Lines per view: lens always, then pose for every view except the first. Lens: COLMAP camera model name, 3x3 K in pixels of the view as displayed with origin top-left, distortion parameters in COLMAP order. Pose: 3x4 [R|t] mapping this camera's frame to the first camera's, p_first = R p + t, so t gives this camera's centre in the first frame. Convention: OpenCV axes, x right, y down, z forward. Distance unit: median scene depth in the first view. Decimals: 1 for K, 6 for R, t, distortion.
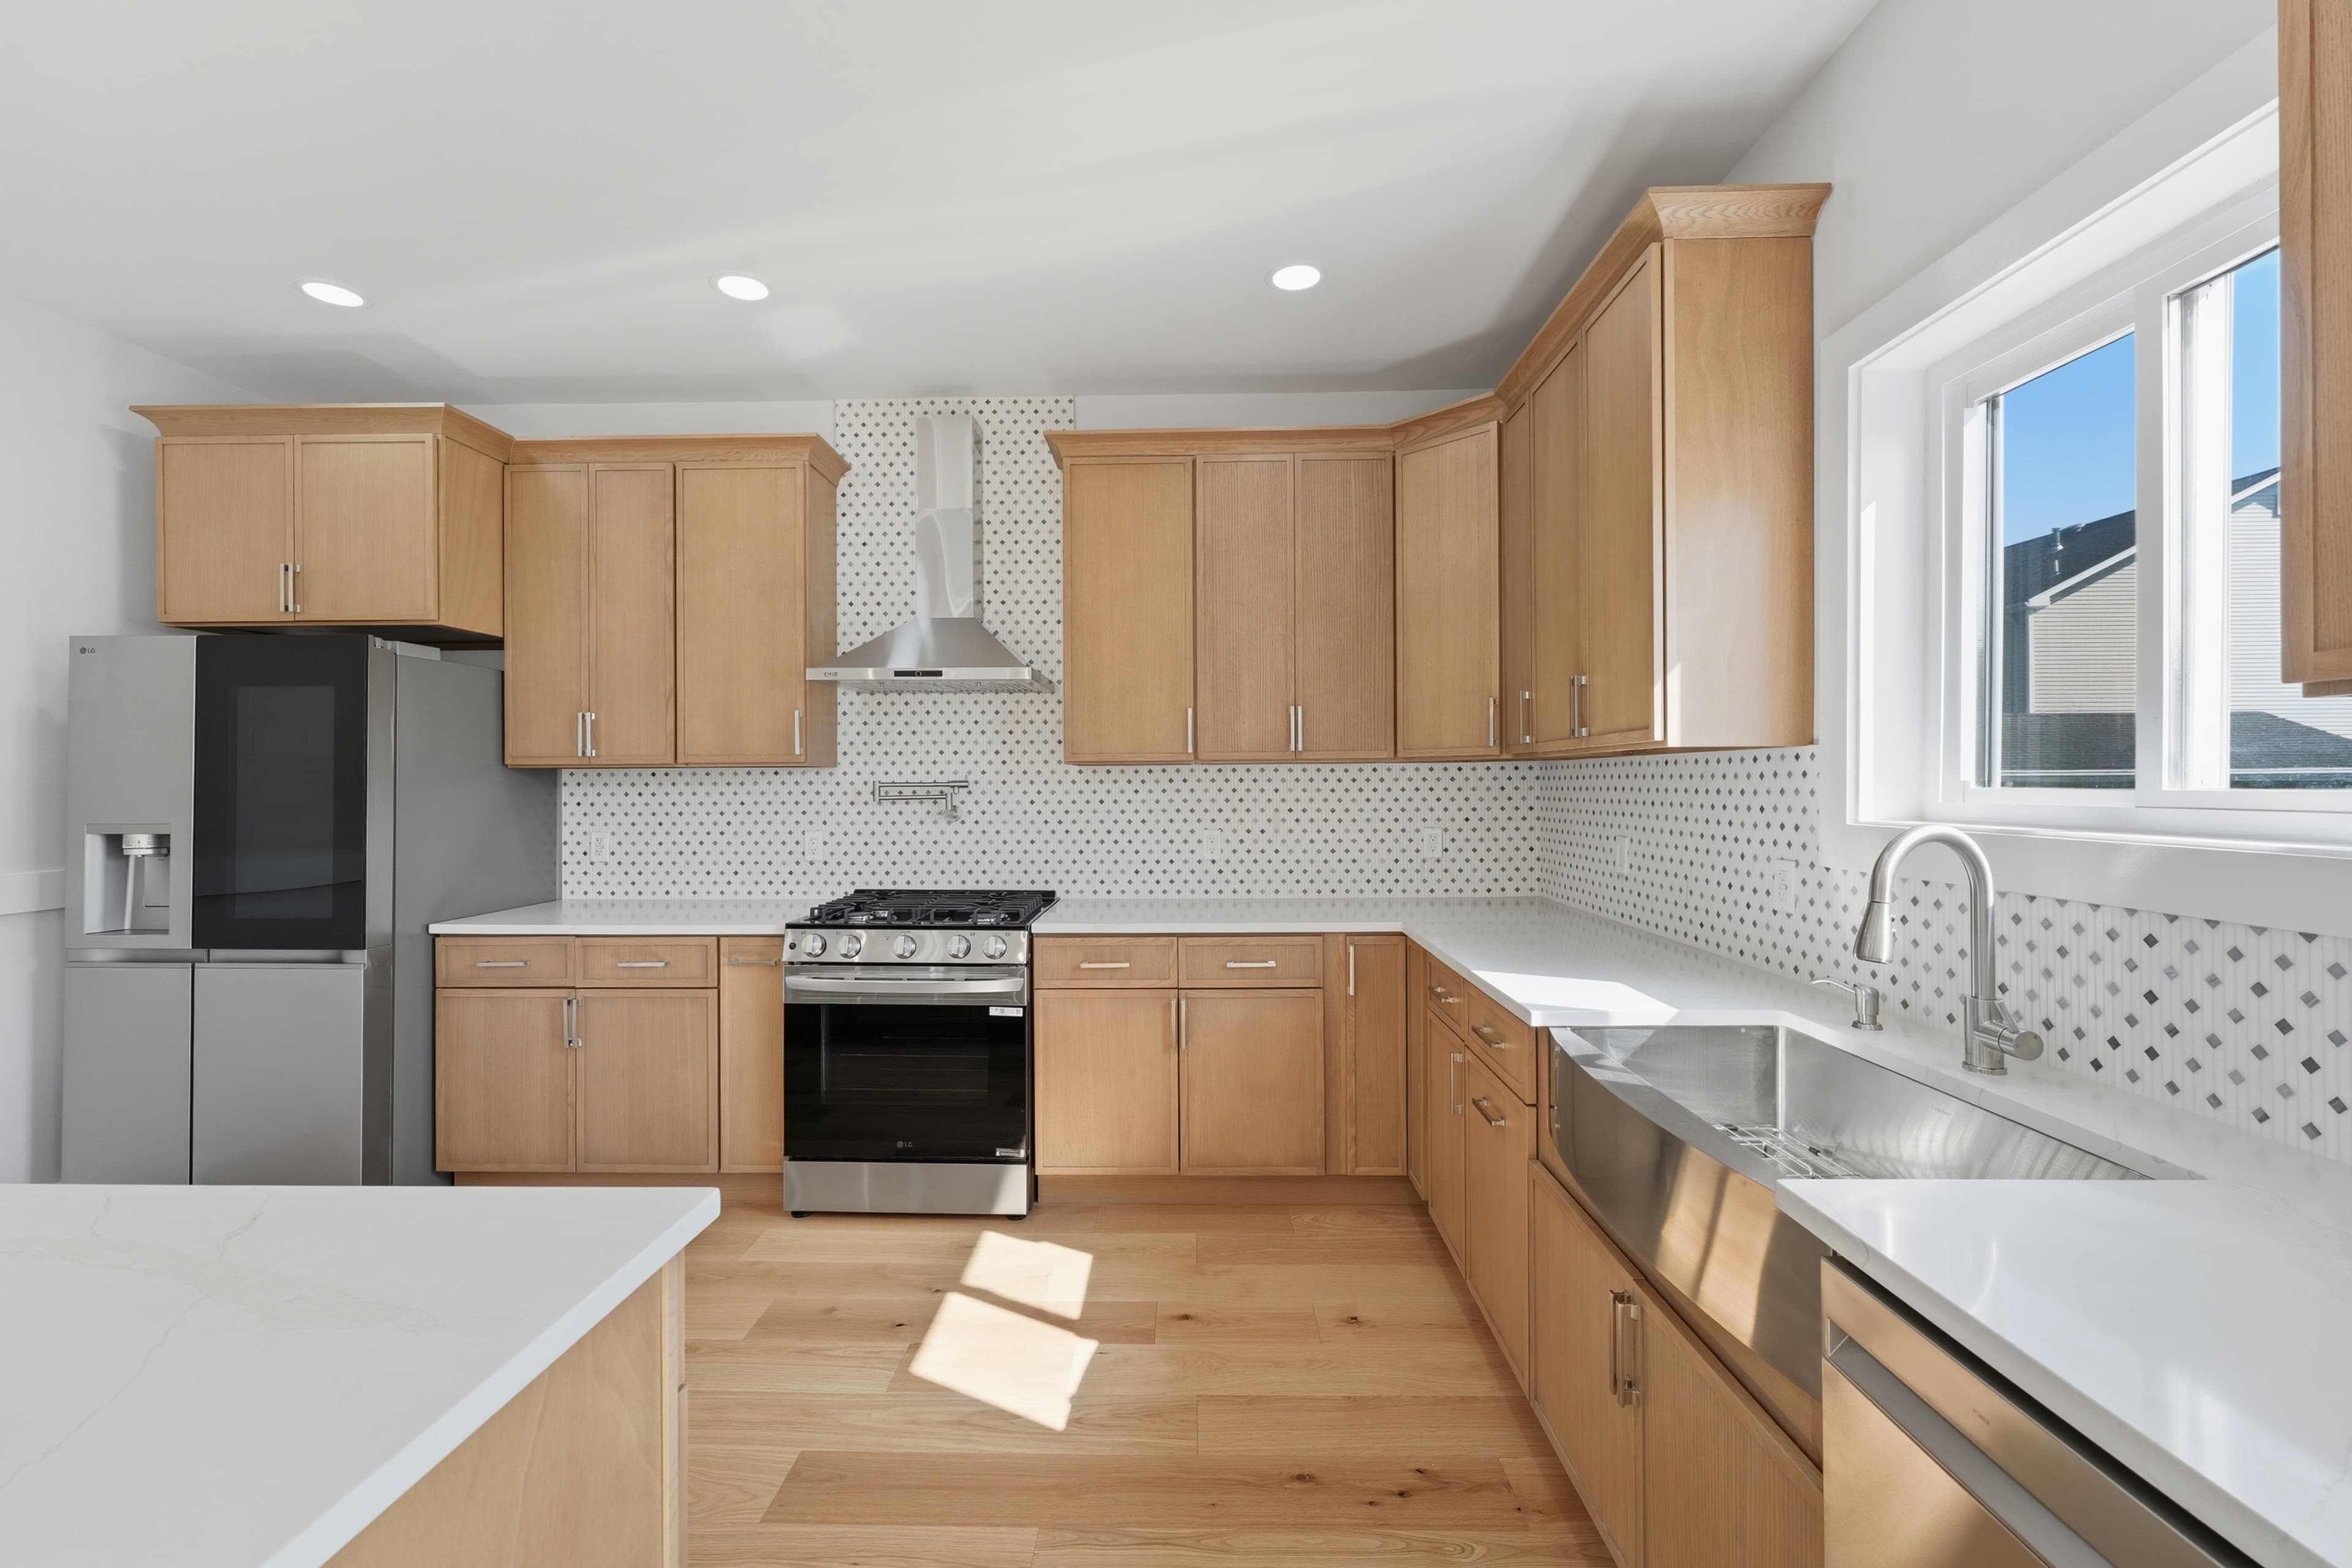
lens RADIAL K [[955.7, 0, 1166.4], [0, 955.7, 780.6], [0, 0, 1]] dist [0.000861, 0.000089]
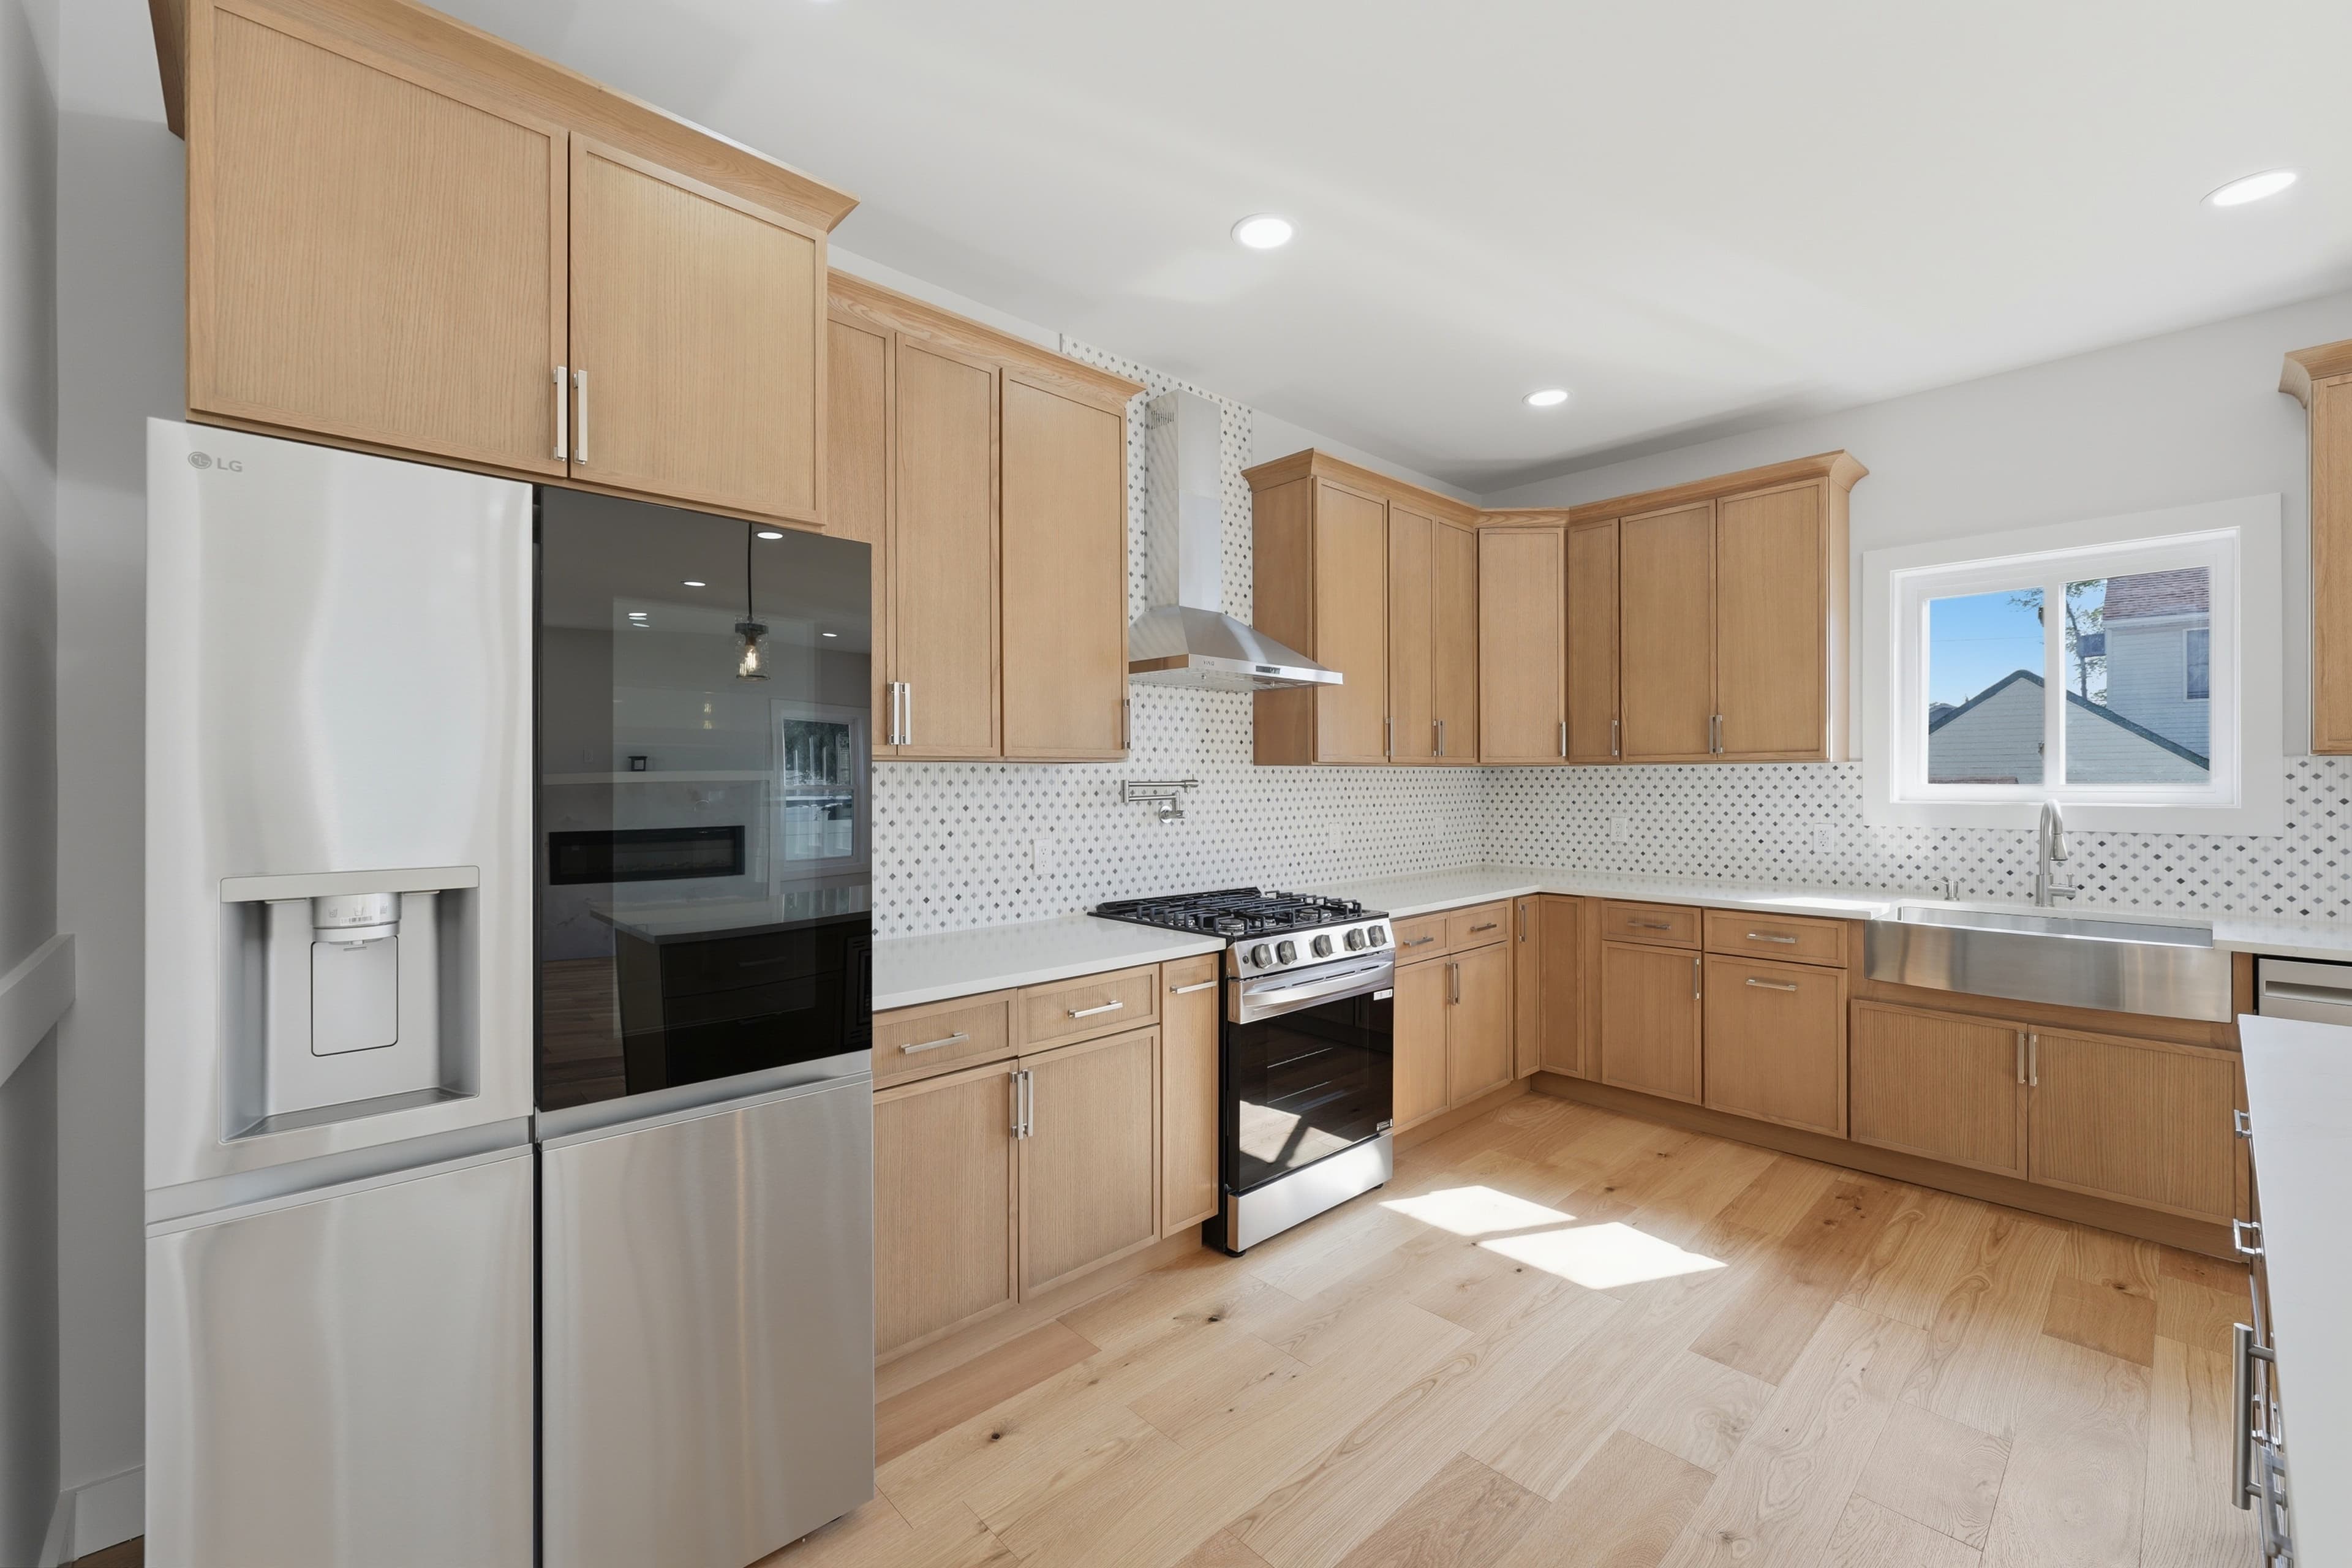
lens RADIAL K [[955.7, 0, 1163.1], [0, 955.7, 782.8], [0, 0, 1]] dist [0.000861, 0.000089]
pose [[0.714718, -0.000023, 0.699413, -0.900760], [-0.001045, 0.999999, 0.001100, 0.002171], [-0.699412, -0.001517, 0.714717, 0.332728]]
